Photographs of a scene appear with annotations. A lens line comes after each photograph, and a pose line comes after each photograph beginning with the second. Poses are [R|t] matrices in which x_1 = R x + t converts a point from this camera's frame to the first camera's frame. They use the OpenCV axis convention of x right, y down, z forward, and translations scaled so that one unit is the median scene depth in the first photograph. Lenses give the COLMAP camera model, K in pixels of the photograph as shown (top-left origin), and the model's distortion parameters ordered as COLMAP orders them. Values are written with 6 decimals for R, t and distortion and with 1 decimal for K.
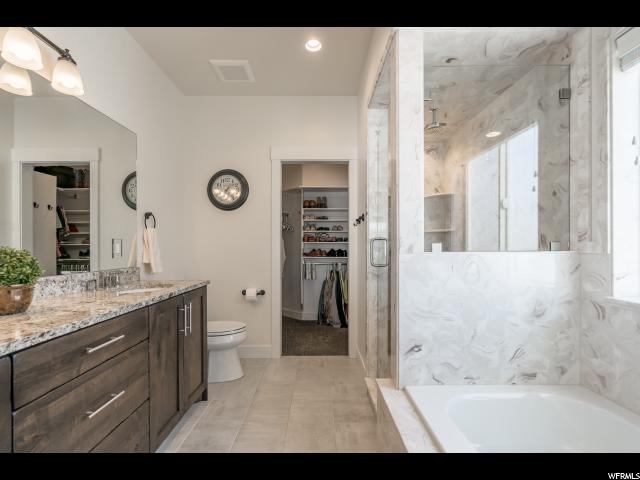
lens RADIAL K [[299.7, 0, 319.9], [0, 299.7, 251.7], [0, 0, 1]] dist [0.001814, 0.000367]
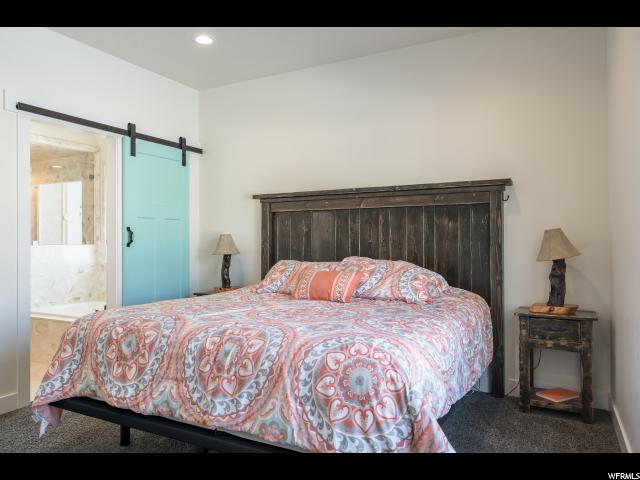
lens RADIAL K [[450.9, 0, 320.0], [0, 450.9, 240.1], [0, 0, 1]] dist [0.002443, 0.000257]
pose [[0.465621, 0.002820, 0.884980, -1.435148], [0.002667, 0.999986, -0.004590, -0.016225], [-0.884980, 0.004498, 0.465607, -2.164246]]
